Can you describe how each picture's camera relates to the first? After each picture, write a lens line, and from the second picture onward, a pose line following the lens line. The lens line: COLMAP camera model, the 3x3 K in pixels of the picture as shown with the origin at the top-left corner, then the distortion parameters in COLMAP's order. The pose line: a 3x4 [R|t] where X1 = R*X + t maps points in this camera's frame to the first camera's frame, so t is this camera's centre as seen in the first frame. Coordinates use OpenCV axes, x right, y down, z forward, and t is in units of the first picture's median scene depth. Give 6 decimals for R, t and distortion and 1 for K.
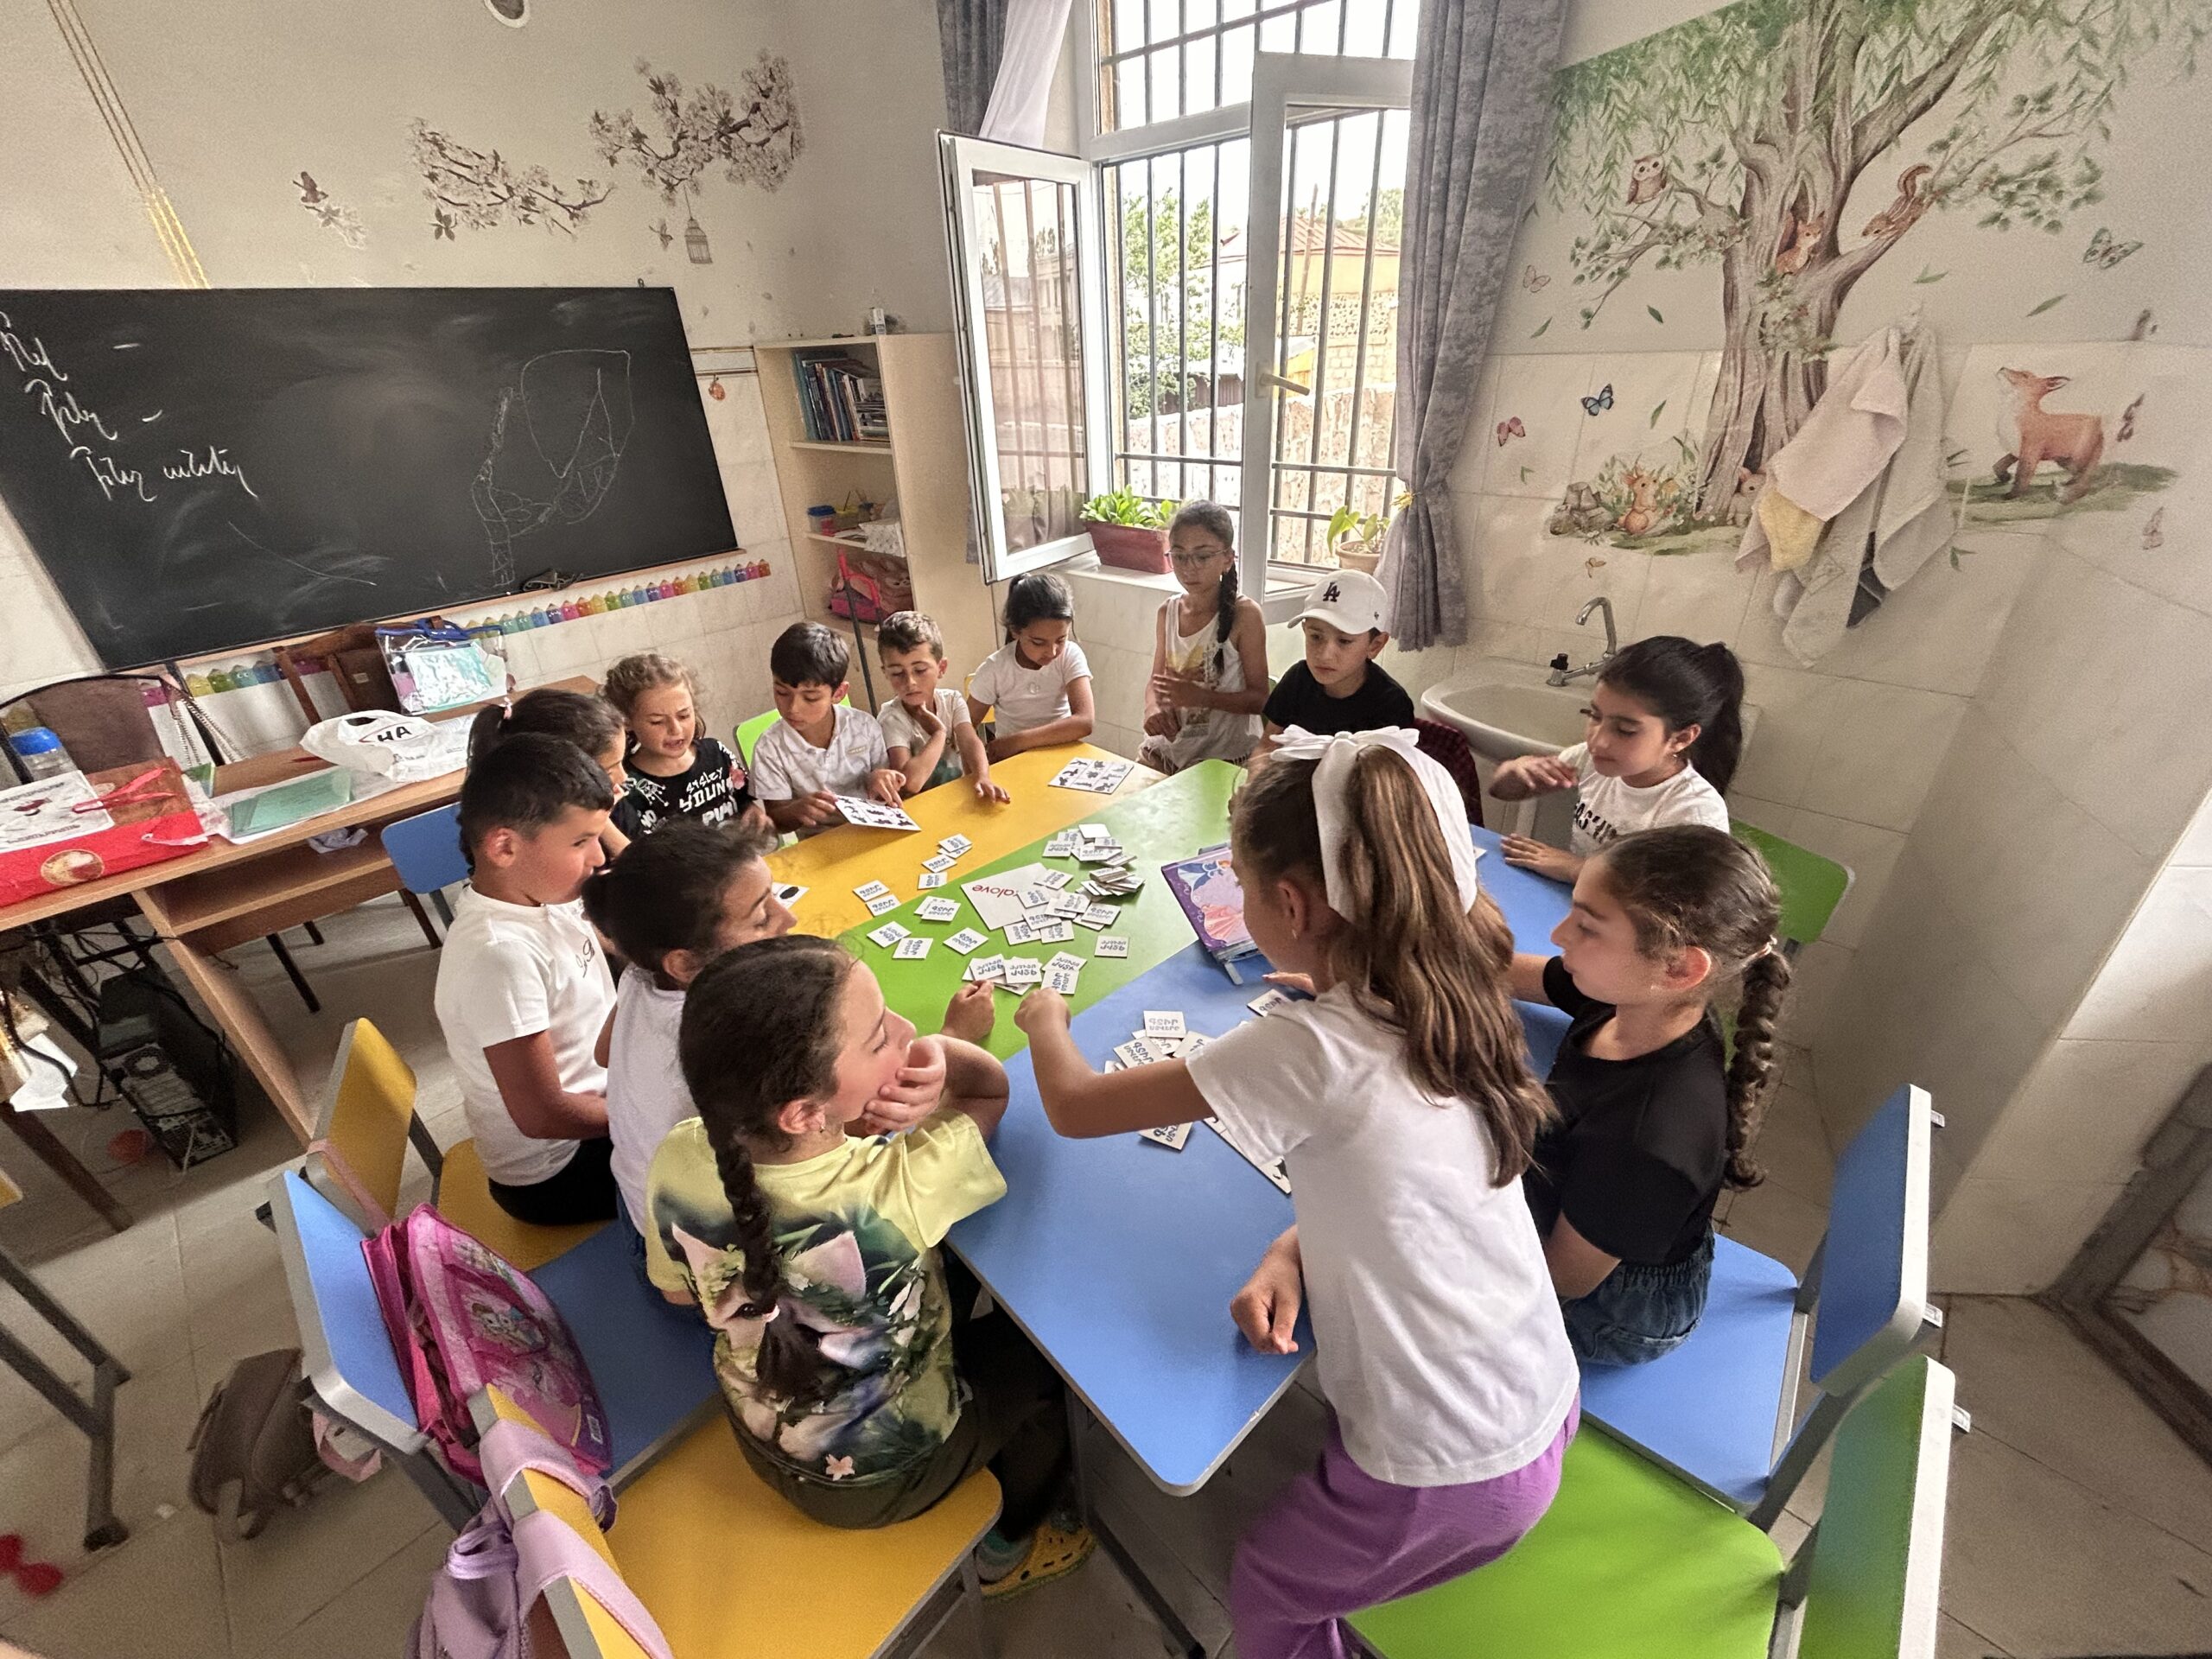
lens RADIAL K [[878.0, 0, 1123.0], [0, 878.0, 833.8], [0, 0, 1]] dist [-0.000150, -0.000667]
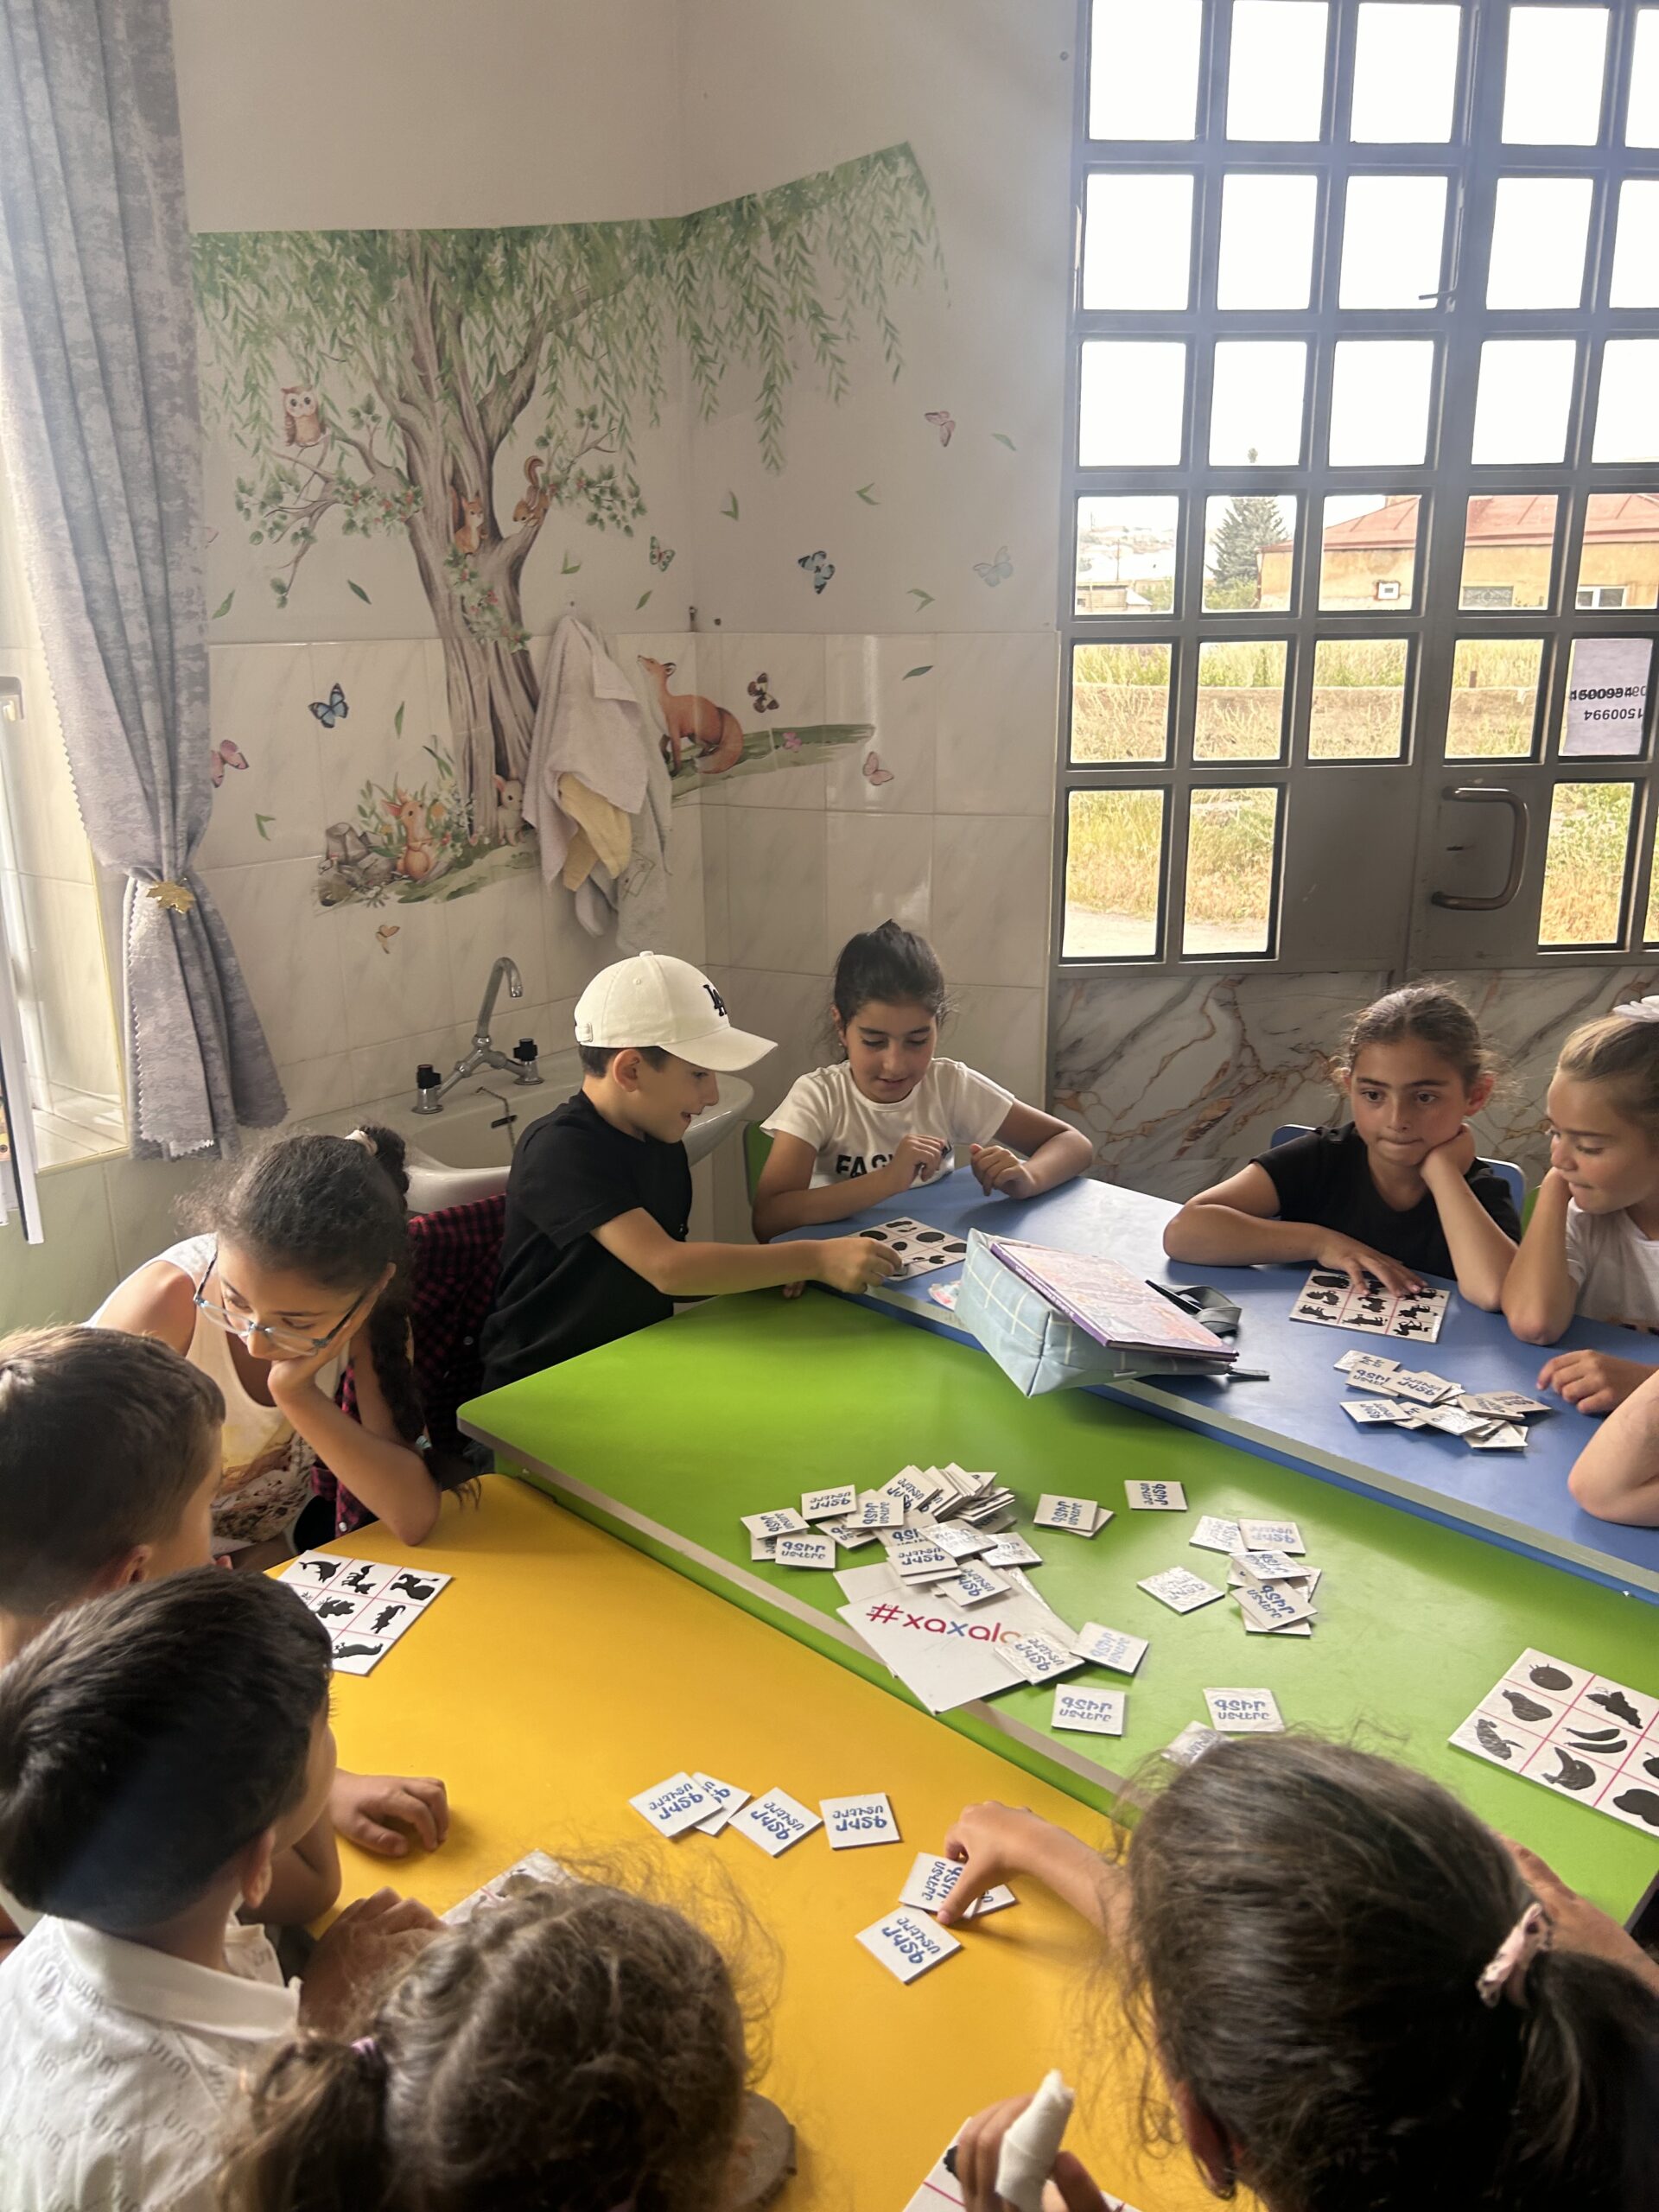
lens RADIAL K [[1689.1, 0, 830.2], [0, 1689.1, 1101.5], [0, 0, 1]] dist [0.027652, 0.012990]
pose [[-0.025376, -0.239971, 0.970448, -0.891112], [0.504870, 0.834788, 0.219627, -0.376348], [-0.862822, 0.495523, 0.099970, 0.779080]]
